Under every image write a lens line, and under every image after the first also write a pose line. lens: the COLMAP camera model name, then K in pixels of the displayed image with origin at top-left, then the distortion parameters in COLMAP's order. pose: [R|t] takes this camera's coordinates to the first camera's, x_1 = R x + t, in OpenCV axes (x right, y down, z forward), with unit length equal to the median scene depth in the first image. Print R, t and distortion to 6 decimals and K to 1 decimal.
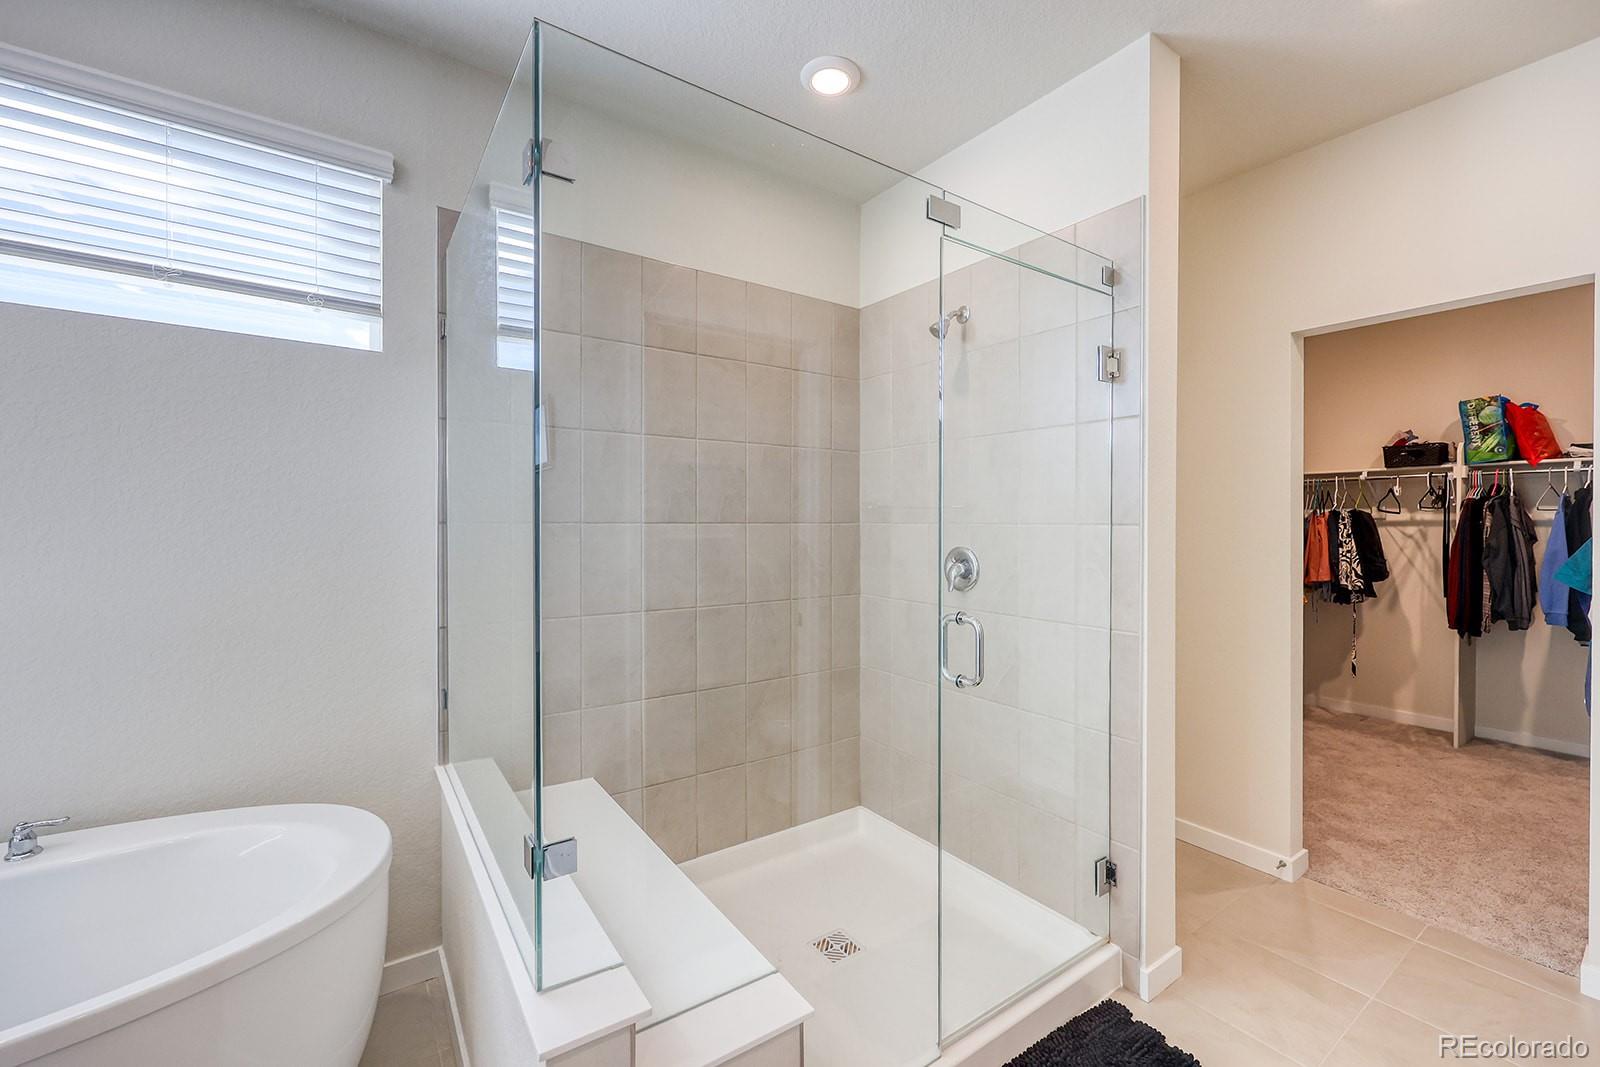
lens RADIAL K [[659.2, 0, 831.5], [0, 659.2, 526.6], [0, 0, 1]] dist [-0.000925, -0.000020]
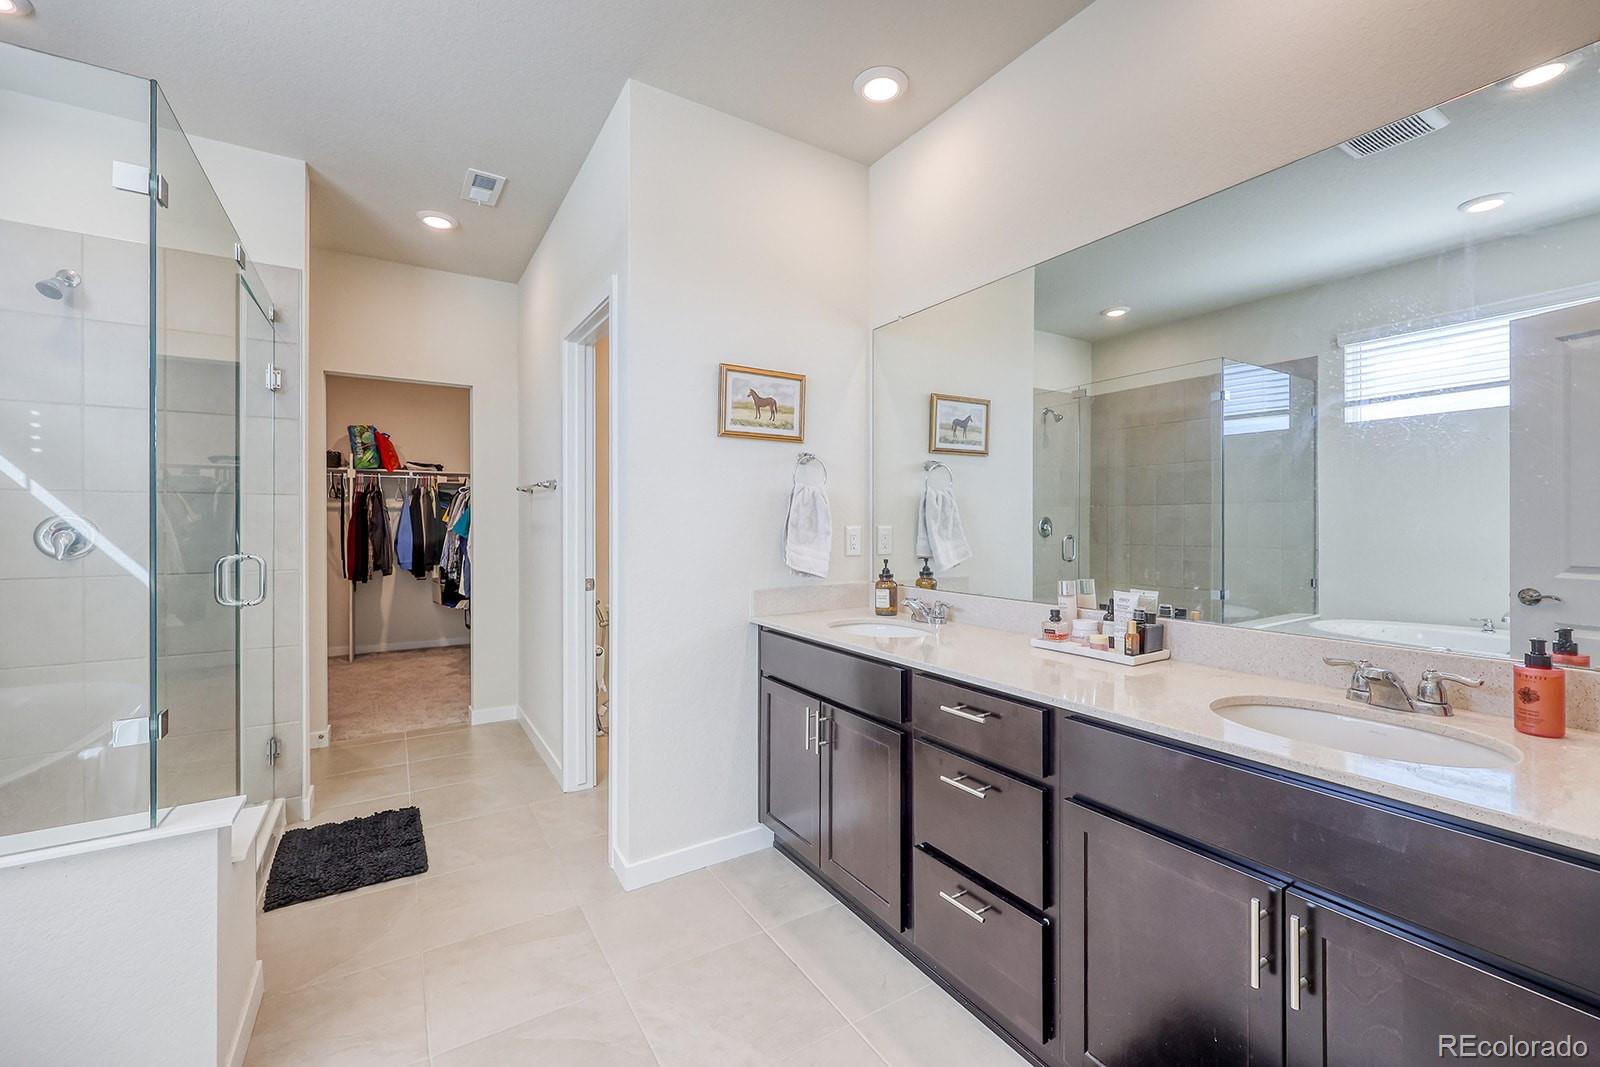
lens RADIAL K [[636.7, 0, 806.7], [0, 636.7, 523.3], [0, 0, 1]] dist [0.000321, -0.000106]
pose [[0.051634, -0.006316, 0.998646, -0.426354], [0.010441, 0.999929, 0.005784, 0.031191], [-0.998611, 0.010128, 0.051697, -0.090861]]
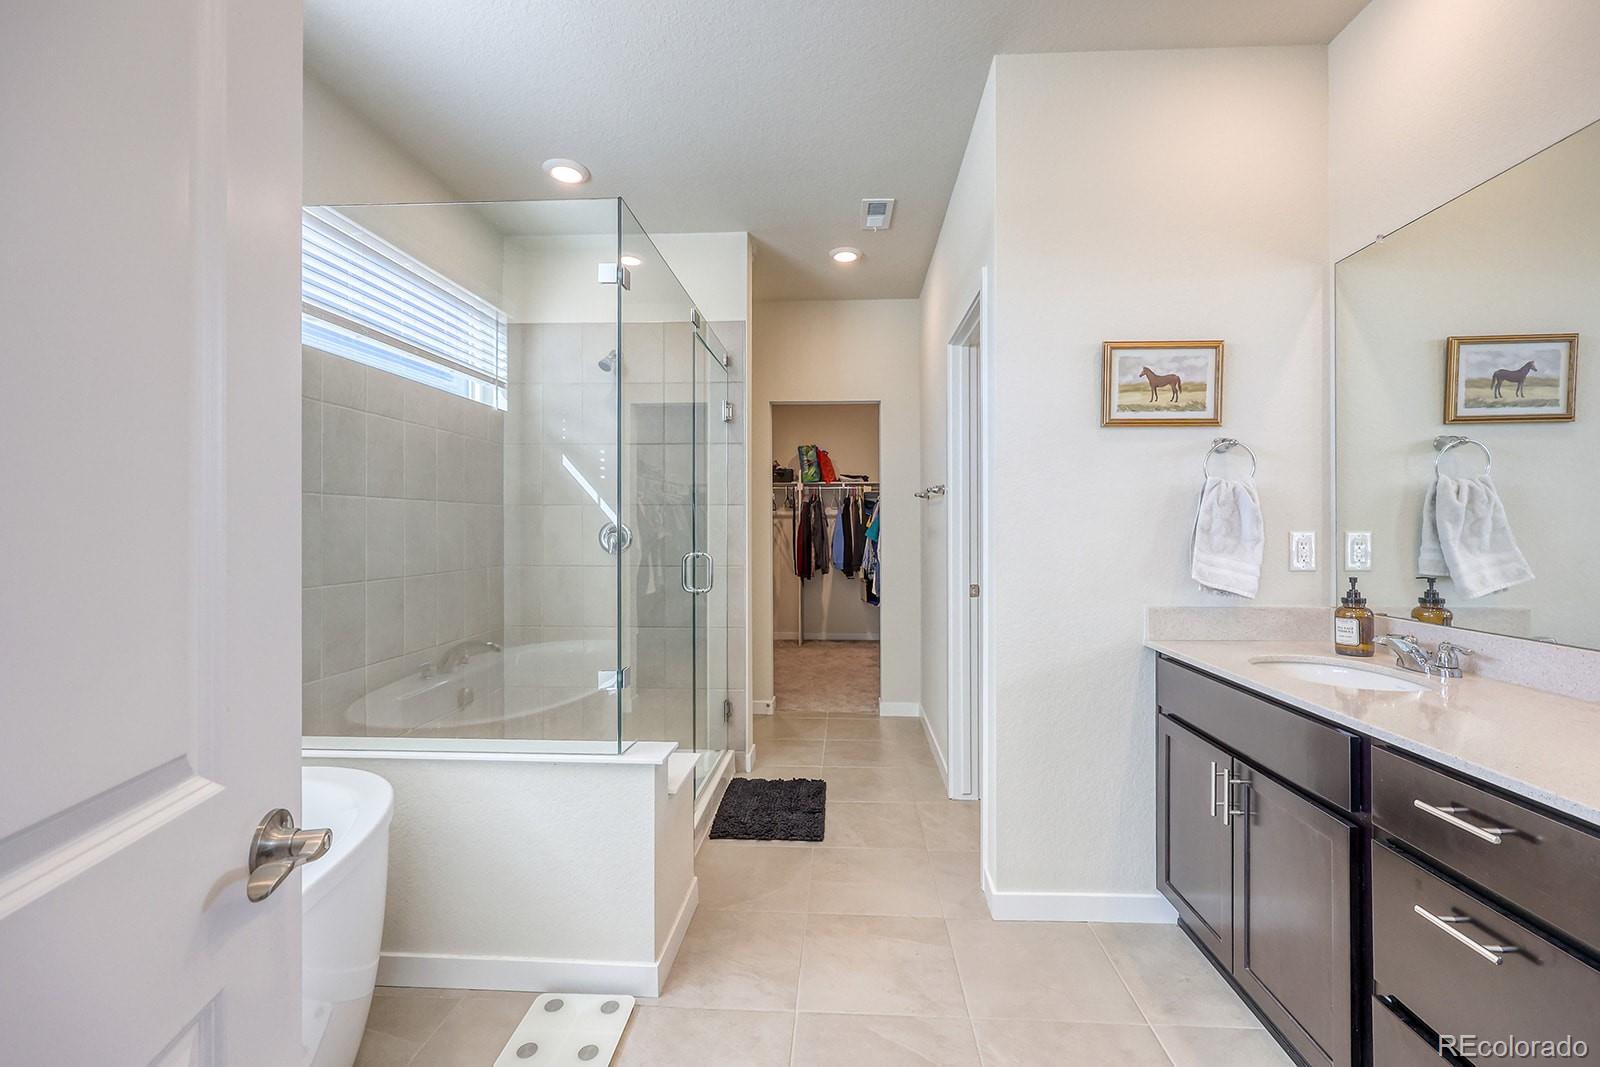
lens RADIAL K [[659.2, 0, 831.5], [0, 659.2, 526.6], [0, 0, 1]] dist [-0.000925, -0.000020]
pose [[0.609805, -0.003052, 0.792546, -0.387872], [0.011752, 0.999917, -0.005192, 0.033326], [-0.792465, 0.012480, 0.609790, -0.131454]]
